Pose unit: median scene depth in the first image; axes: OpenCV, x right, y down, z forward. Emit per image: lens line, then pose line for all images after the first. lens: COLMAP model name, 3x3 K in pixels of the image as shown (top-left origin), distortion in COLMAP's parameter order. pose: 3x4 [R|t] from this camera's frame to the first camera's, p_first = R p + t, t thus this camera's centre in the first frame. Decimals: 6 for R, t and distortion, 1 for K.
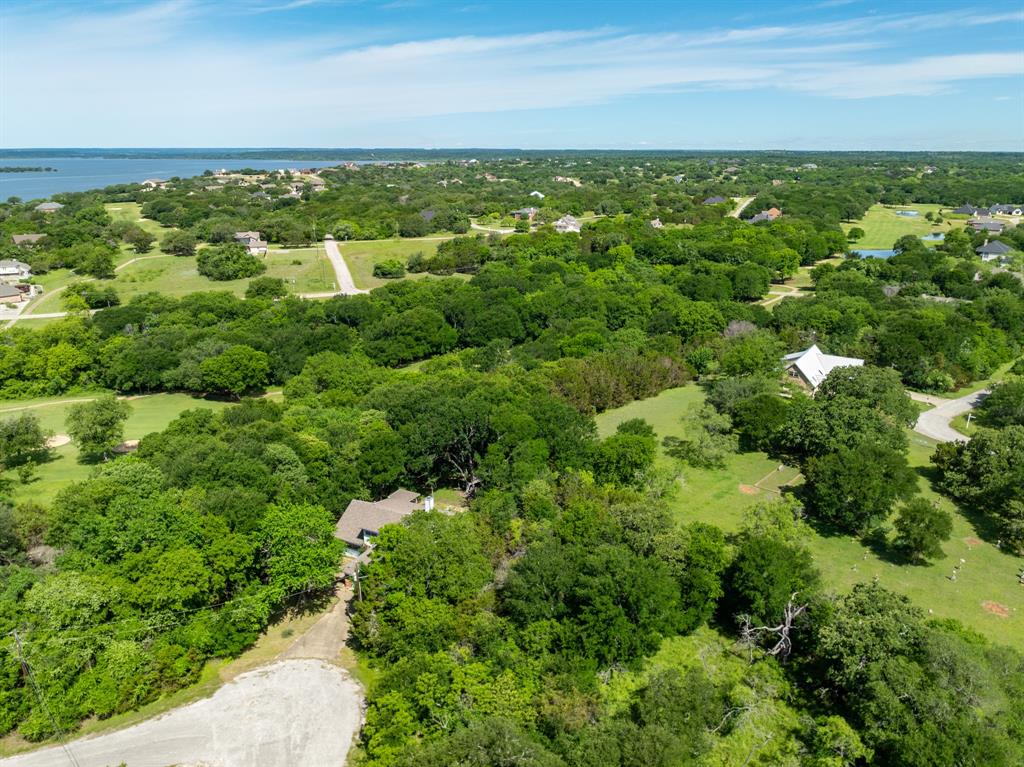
lens RADIAL K [[720.3, 0, 516.8], [0, 720.3, 382.6], [0, 0, 1]] dist [-0.027412, 0.011234]
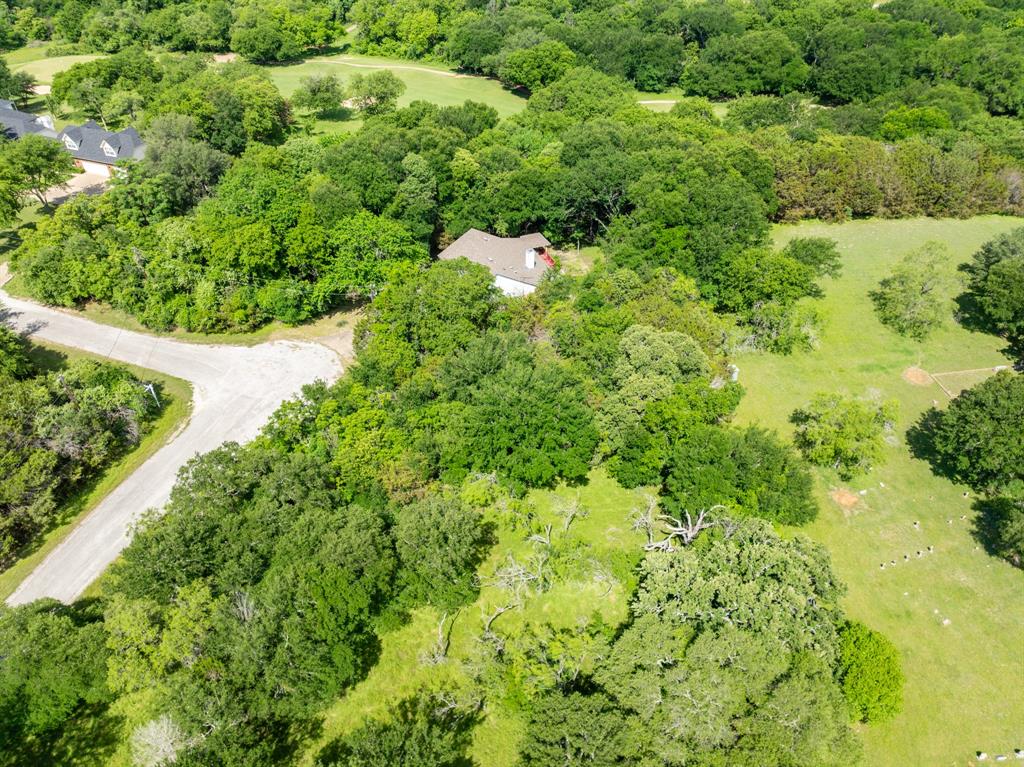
lens RADIAL K [[720.3, 0, 516.8], [0, 720.3, 382.6], [0, 0, 1]] dist [-0.027412, 0.011234]
pose [[0.786979, 0.401400, -0.468554, 0.232255], [-0.193005, 0.881481, 0.430976, -0.057752], [0.586015, -0.248736, 0.771179, 0.120974]]
